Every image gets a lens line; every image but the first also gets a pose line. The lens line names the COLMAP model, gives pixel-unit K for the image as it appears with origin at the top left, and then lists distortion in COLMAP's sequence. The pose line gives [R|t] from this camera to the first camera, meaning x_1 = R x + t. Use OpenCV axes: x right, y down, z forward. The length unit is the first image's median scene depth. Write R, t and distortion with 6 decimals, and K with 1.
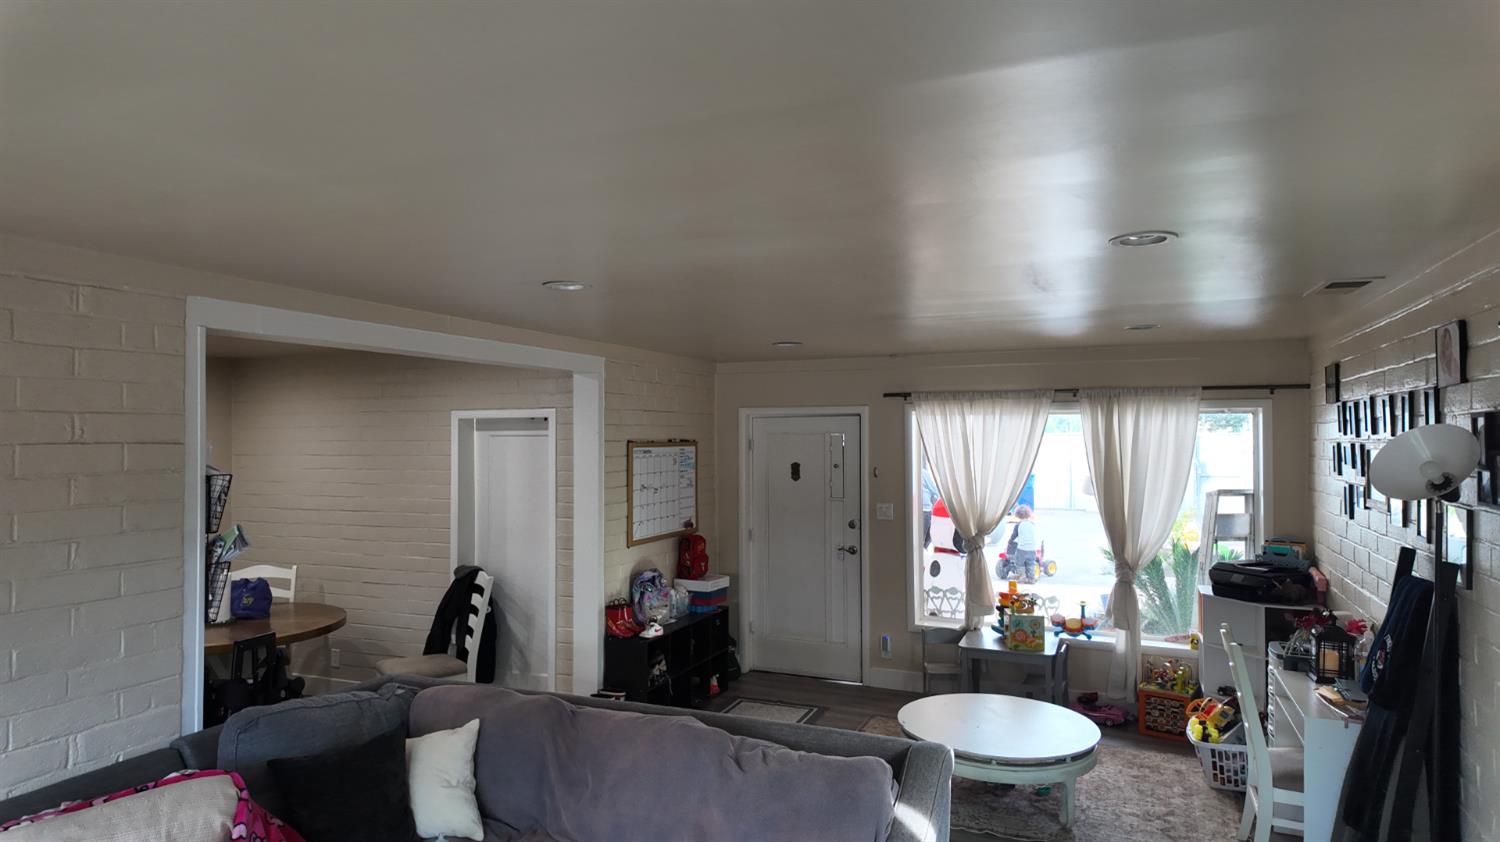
lens RADIAL K [[875.0, 0, 757.5], [0, 875.0, 421.3], [0, 0, 1]] dist [0.092294, -0.113199]
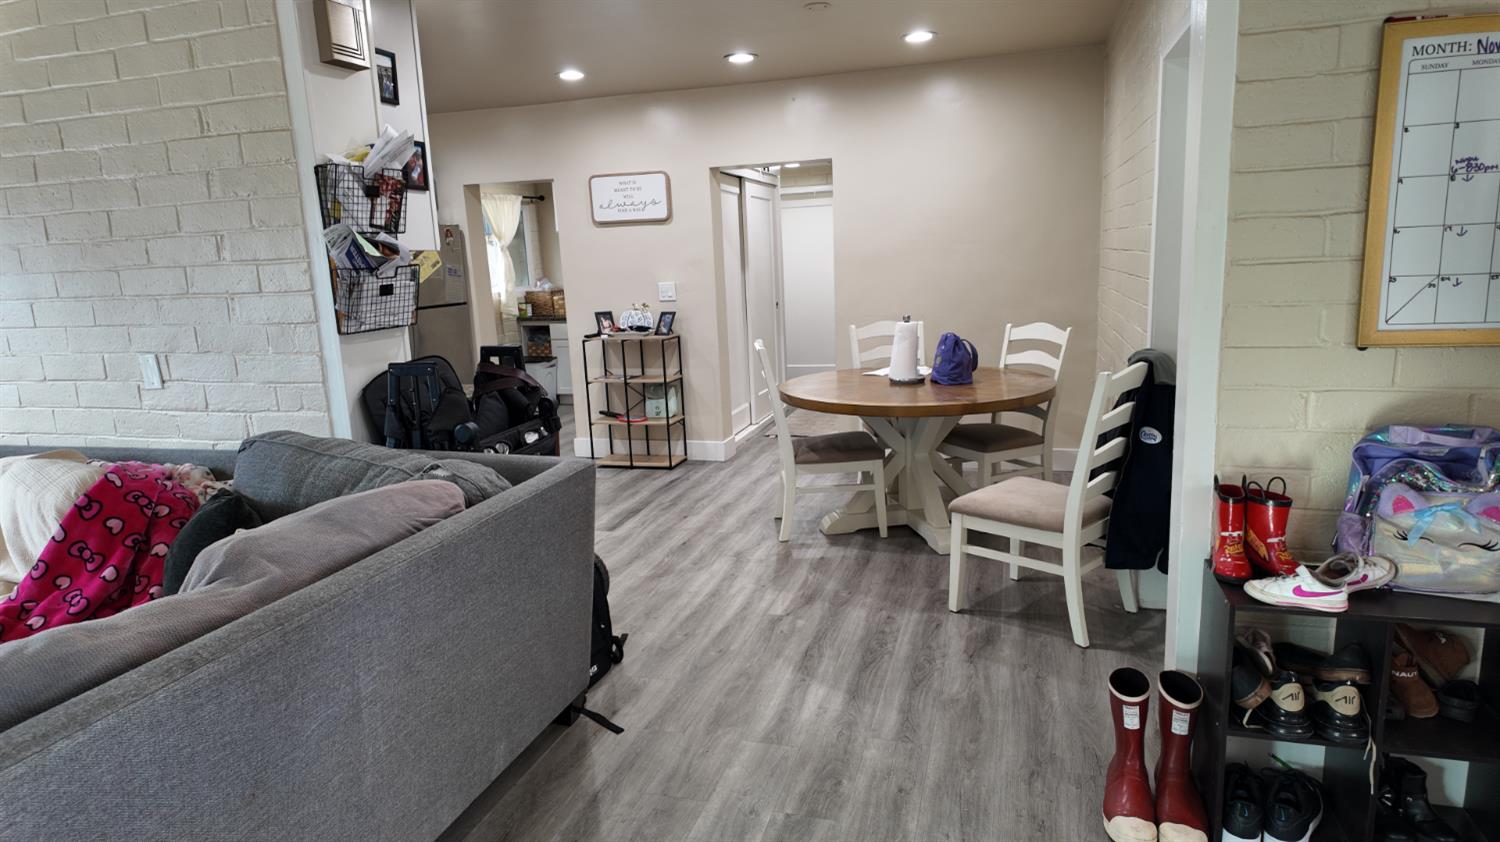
lens RADIAL K [[866.7, 0, 782.8], [0, 866.7, 425.7], [0, 0, 1]] dist [0.014191, -0.023805]
pose [[0.113669, 0.191929, -0.974804, 0.166731], [0.060293, 0.978022, 0.199593, 0.092440], [0.991687, -0.081461, 0.099599, 0.743559]]
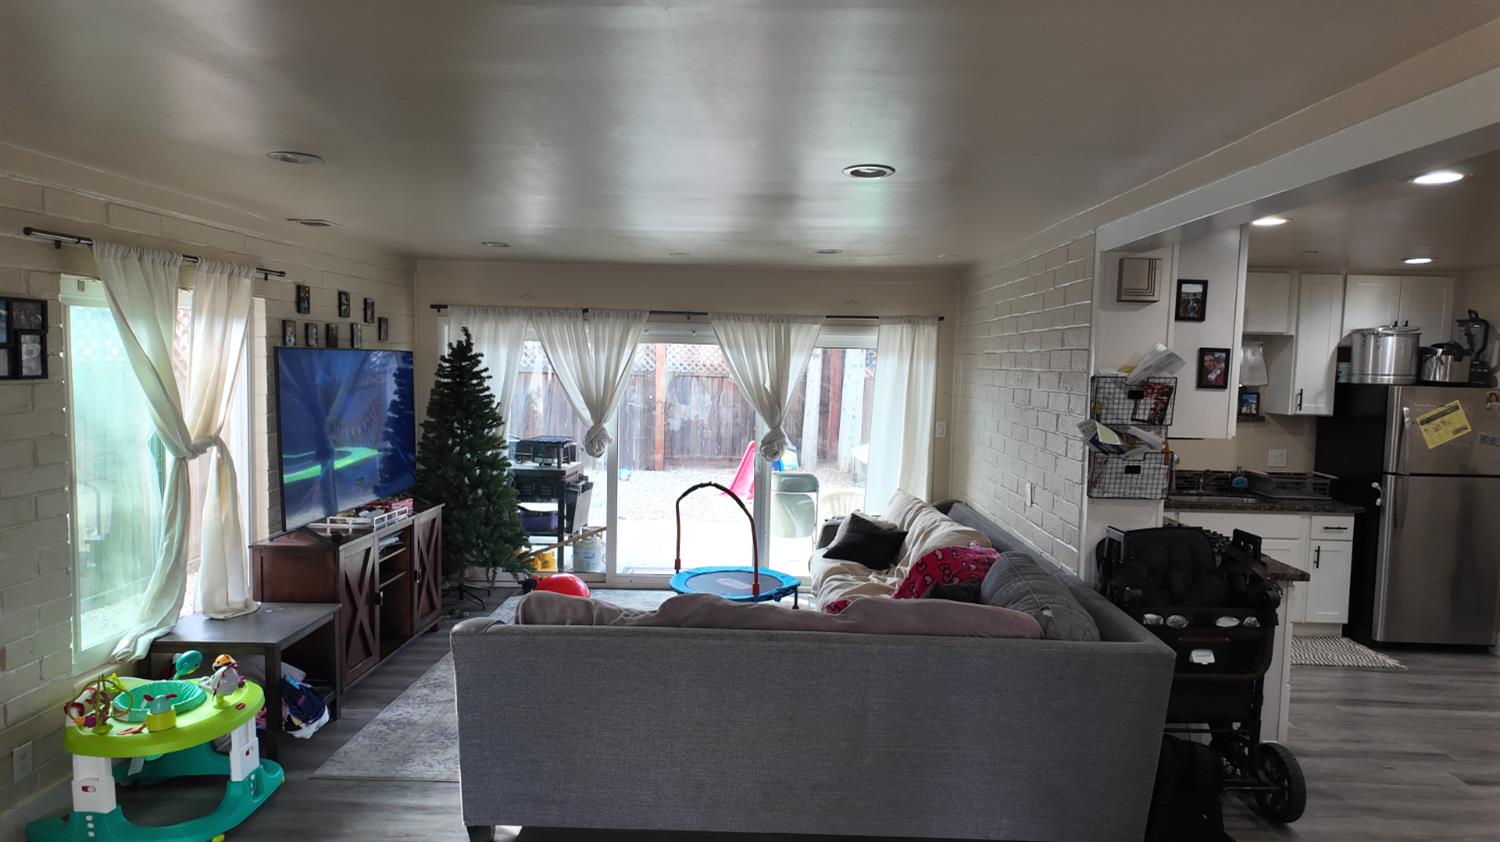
lens RADIAL K [[882.8, 0, 750.0], [0, 882.8, 421.0], [0, 0, 1]] dist [0.003027, -0.000414]
pose [[-0.938329, 0.005497, -0.345699, 0.125815], [-0.012535, 0.998675, 0.049905, 0.037239], [0.345516, 0.051160, -0.937017, 1.085098]]
